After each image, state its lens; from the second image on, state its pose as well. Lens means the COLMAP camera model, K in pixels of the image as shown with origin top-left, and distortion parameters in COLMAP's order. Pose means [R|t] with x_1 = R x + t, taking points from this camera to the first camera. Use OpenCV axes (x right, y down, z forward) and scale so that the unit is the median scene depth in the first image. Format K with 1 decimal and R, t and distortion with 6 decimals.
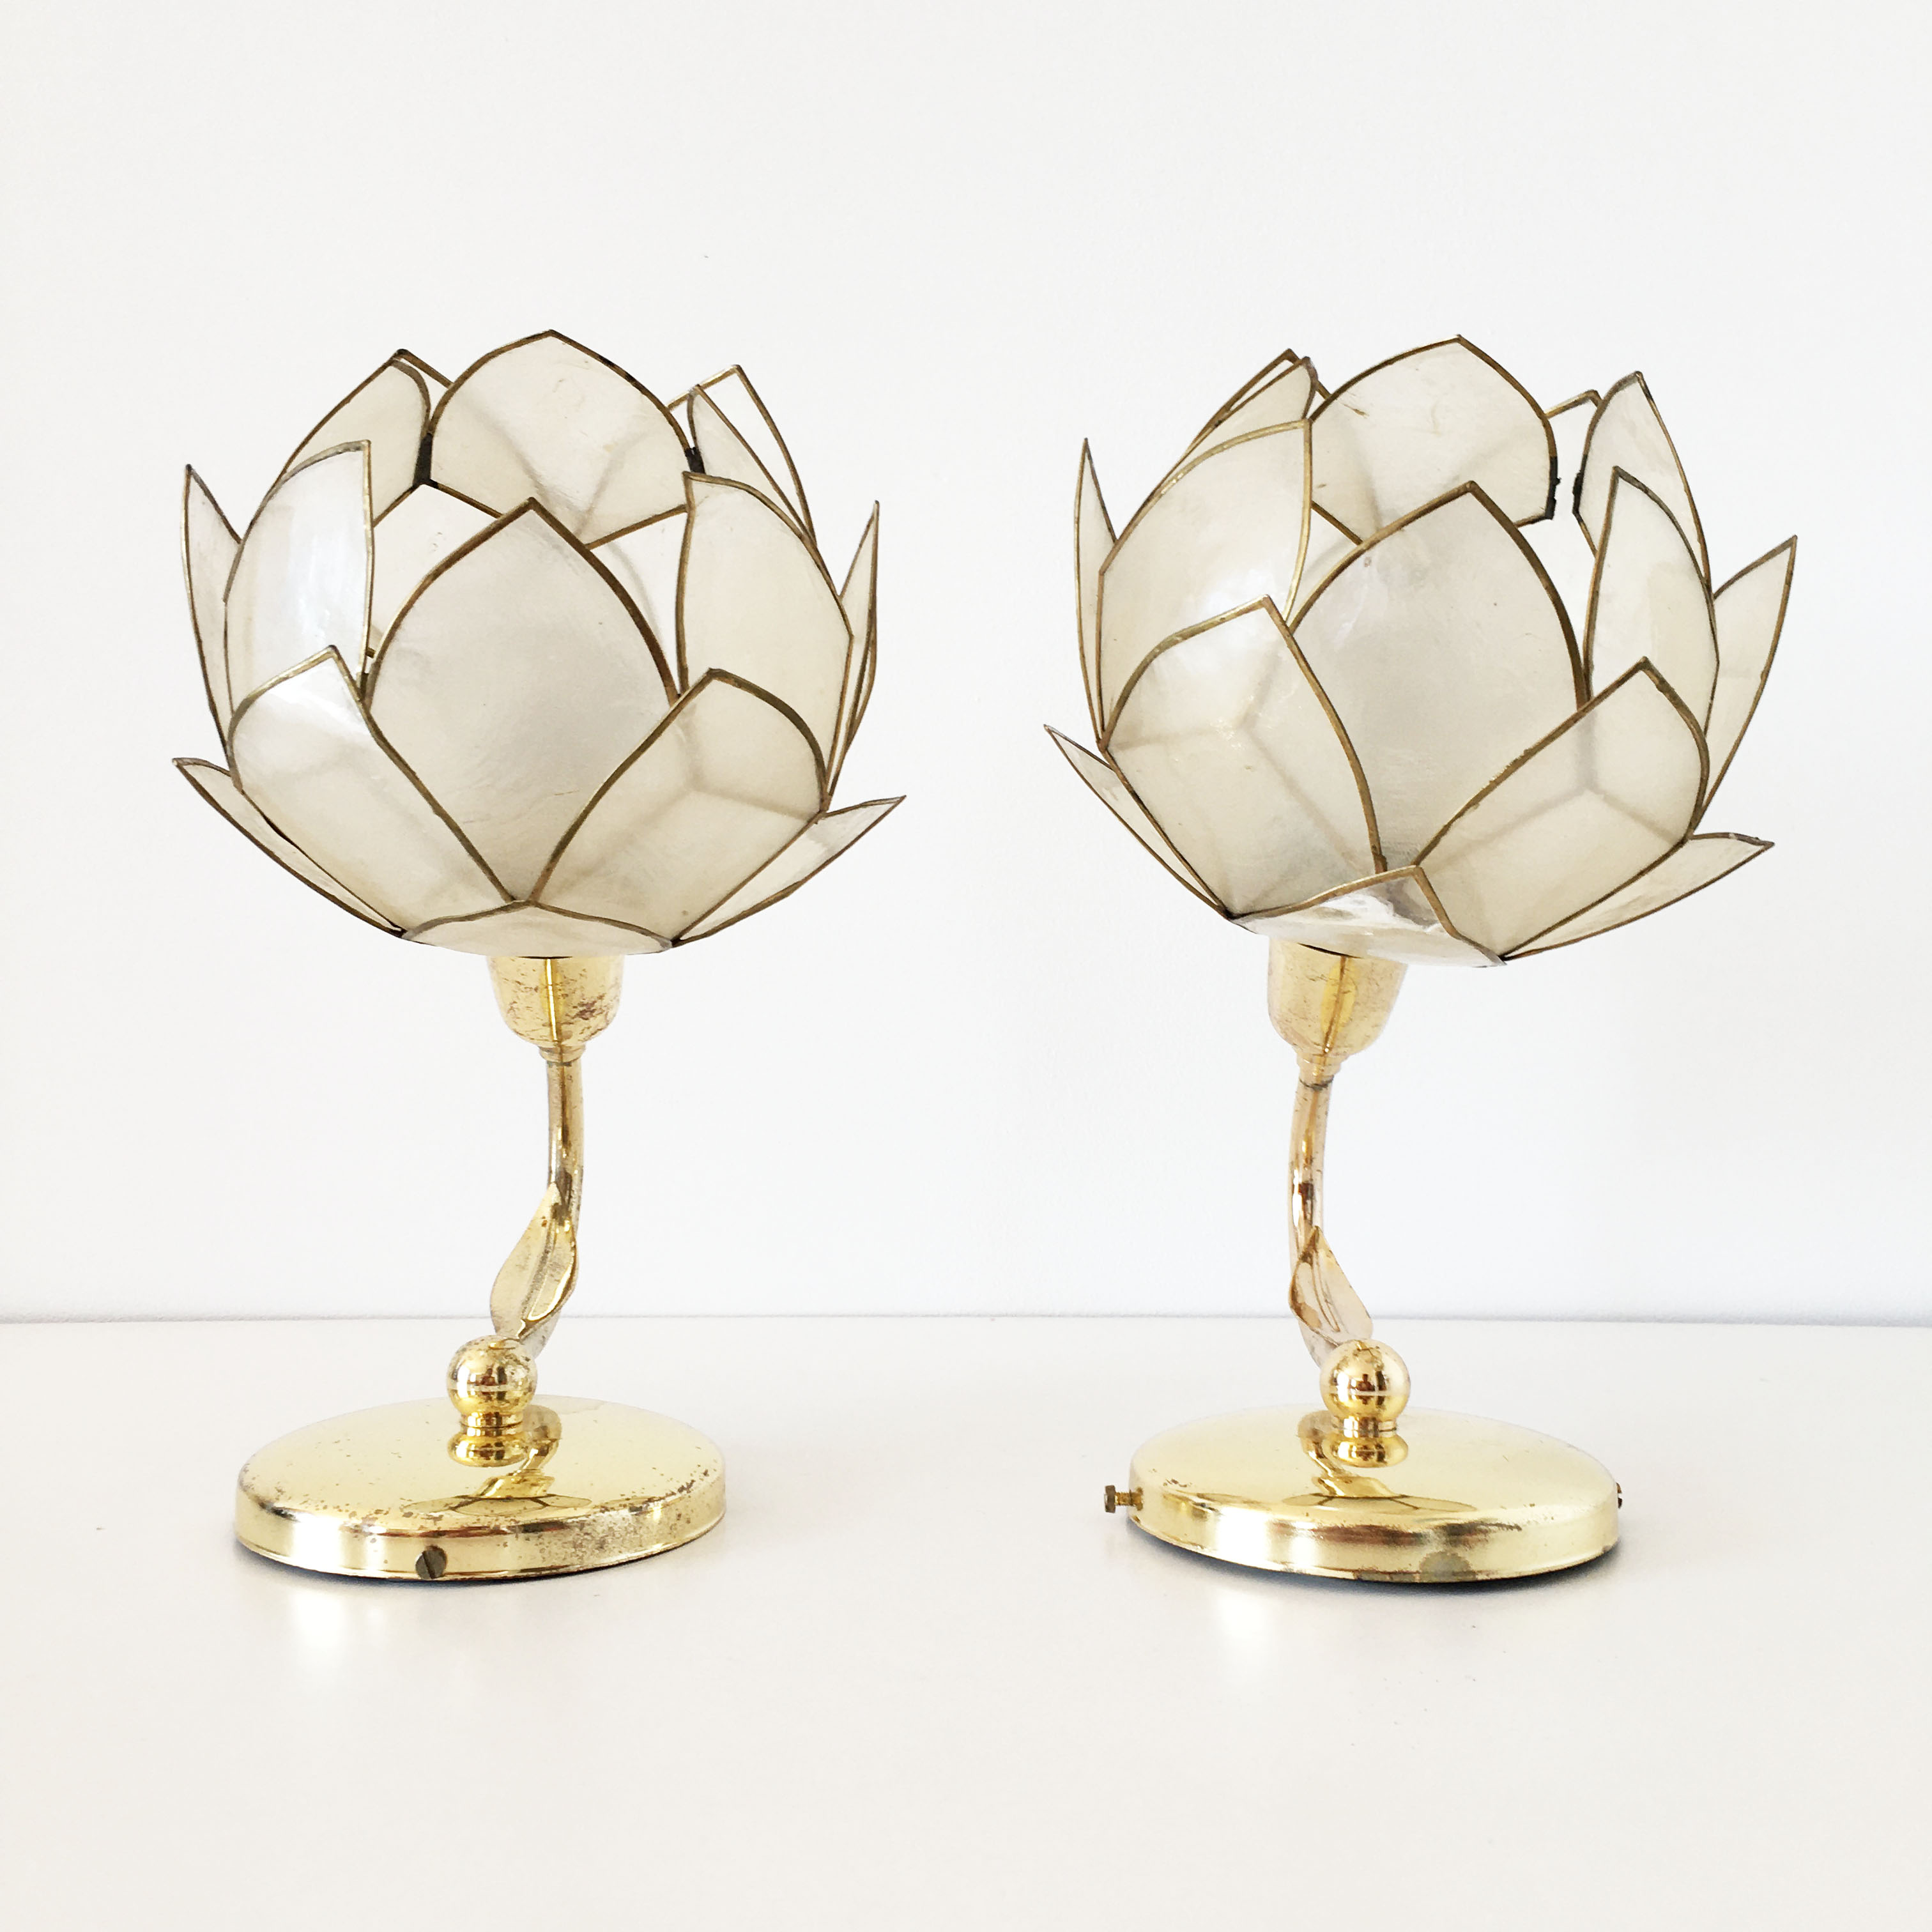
lens RADIAL K [[2146.9, 0, 938.1], [0, 2146.9, 962.4], [0, 0, 1]] dist [0.059356, -0.018202]
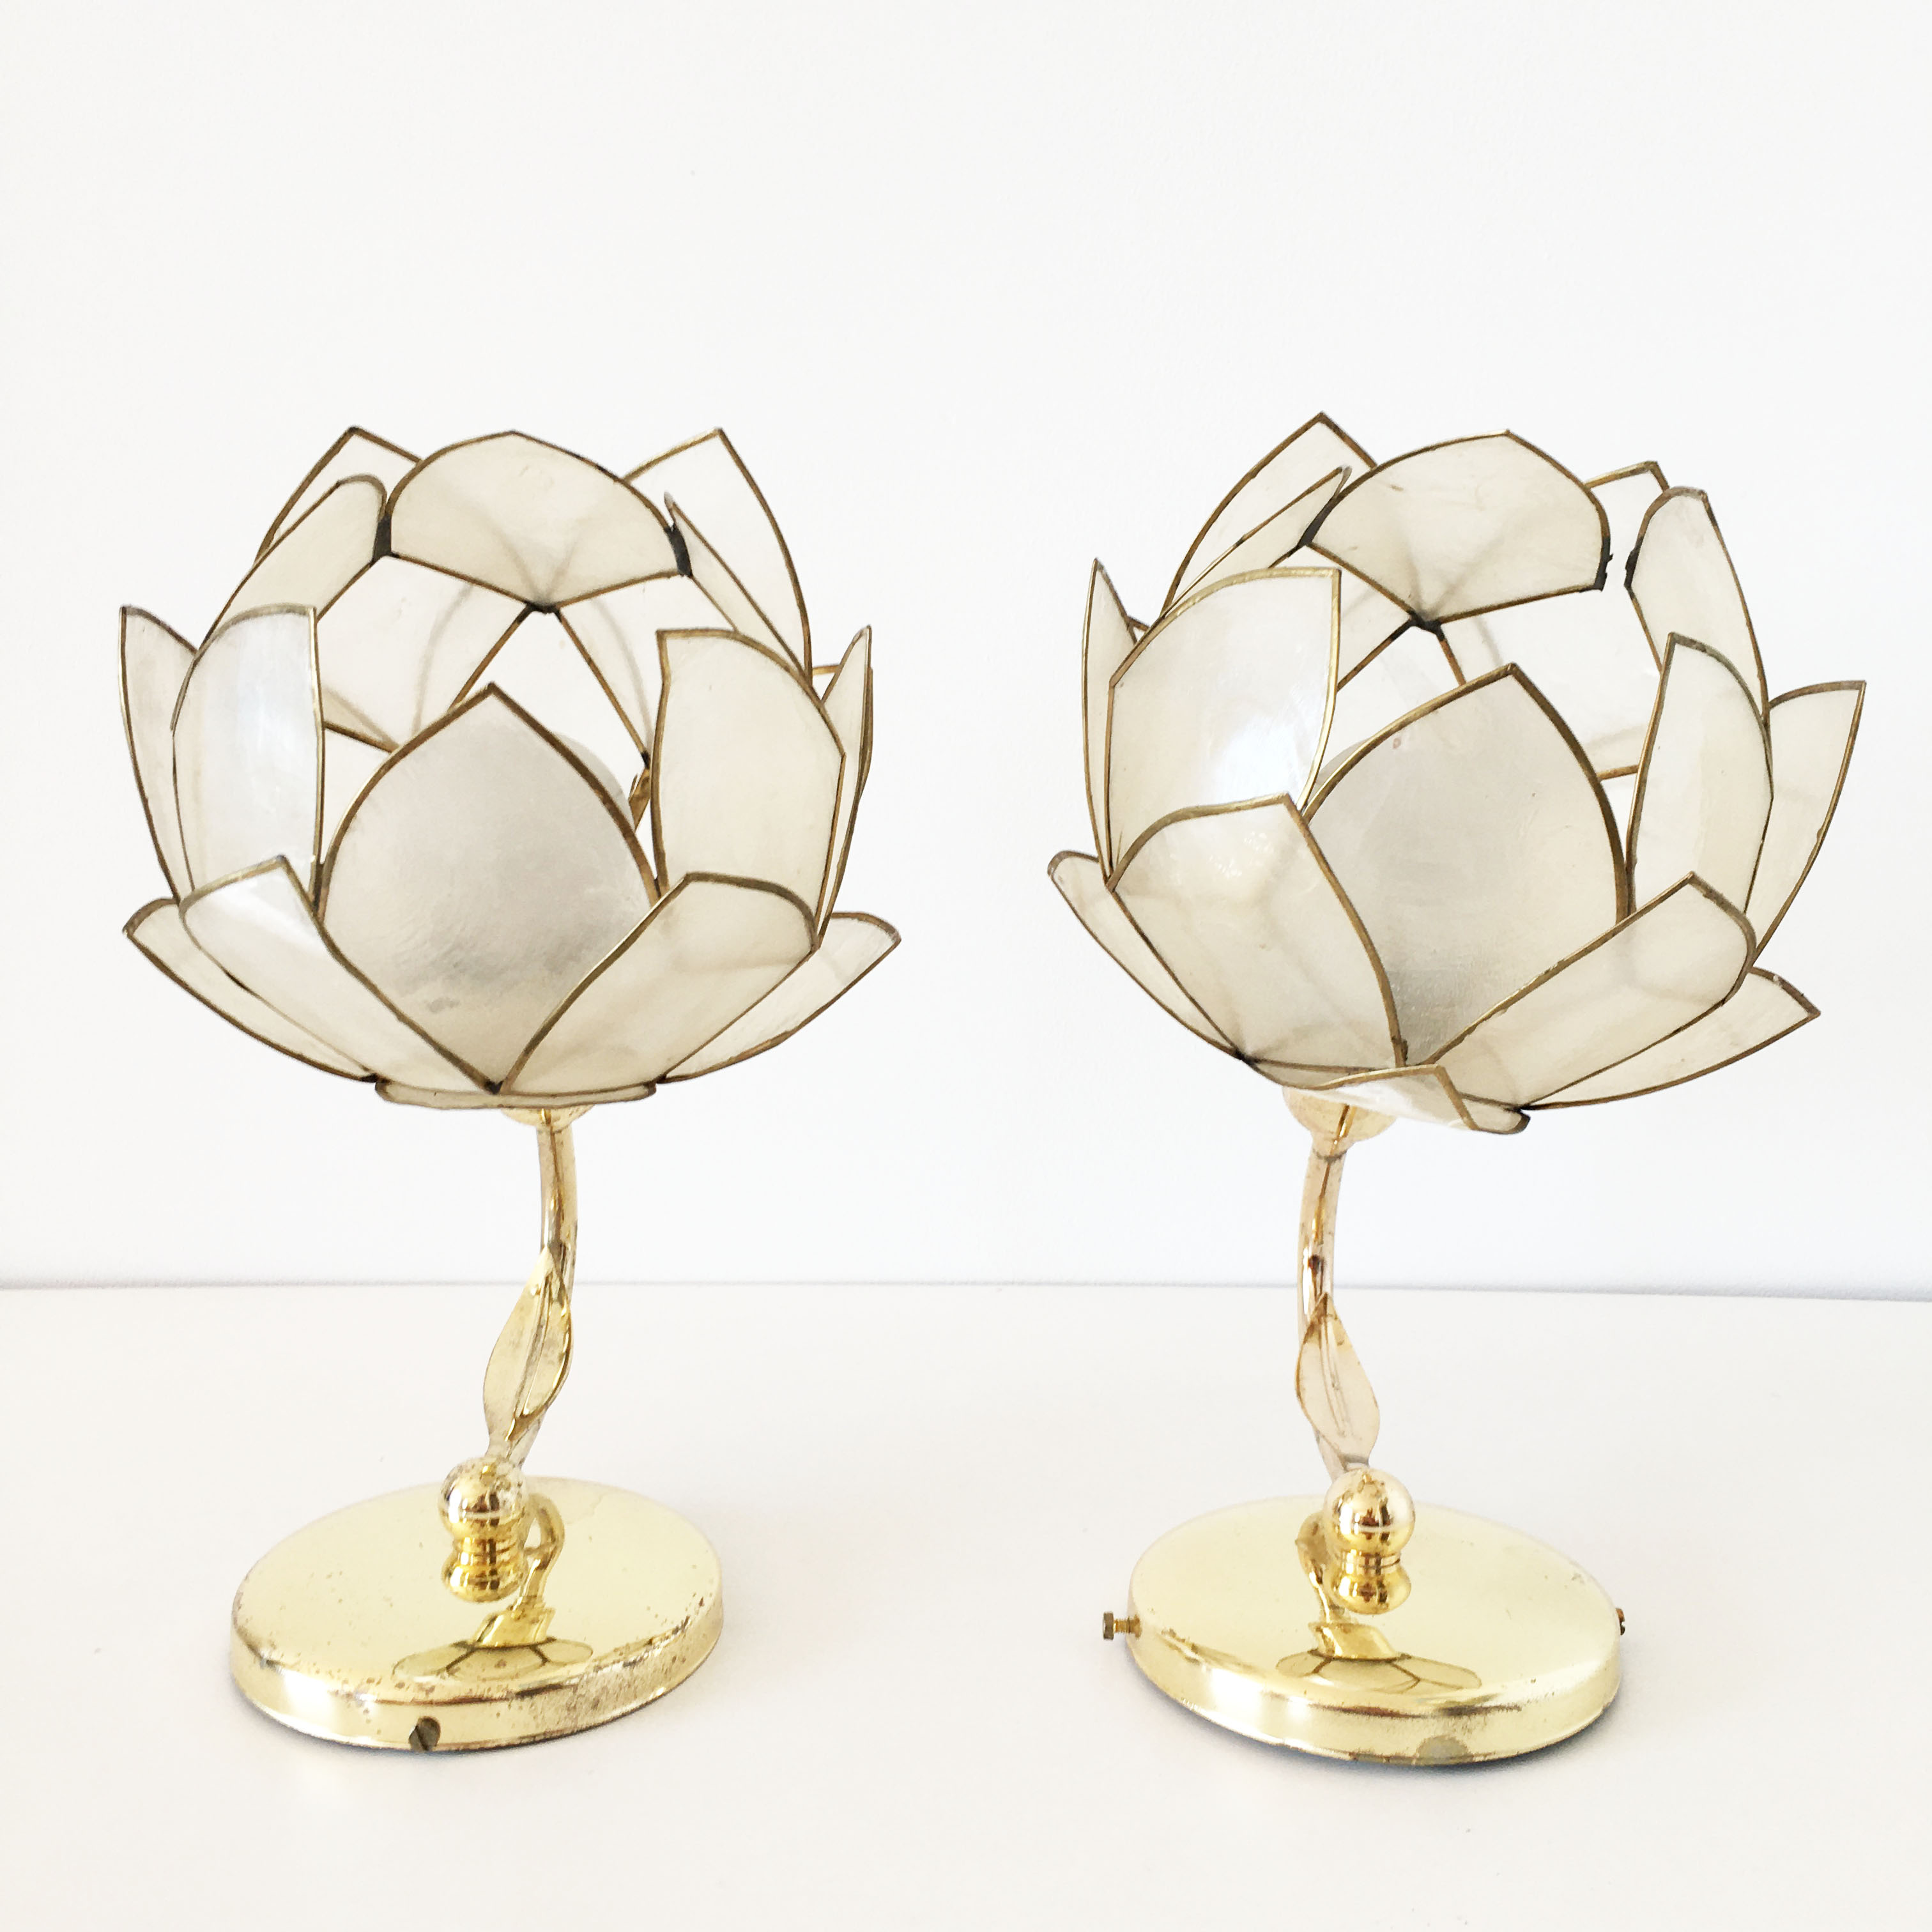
lens RADIAL K [[2146.9, 0, 938.1], [0, 2146.9, 962.4], [0, 0, 1]] dist [0.059356, -0.018202]
pose [[0.999936, 0.002636, -0.011007, 0.011712], [-0.000887, 0.987755, 0.156007, -0.212699], [0.011284, -0.155988, 0.987695, 0.064202]]
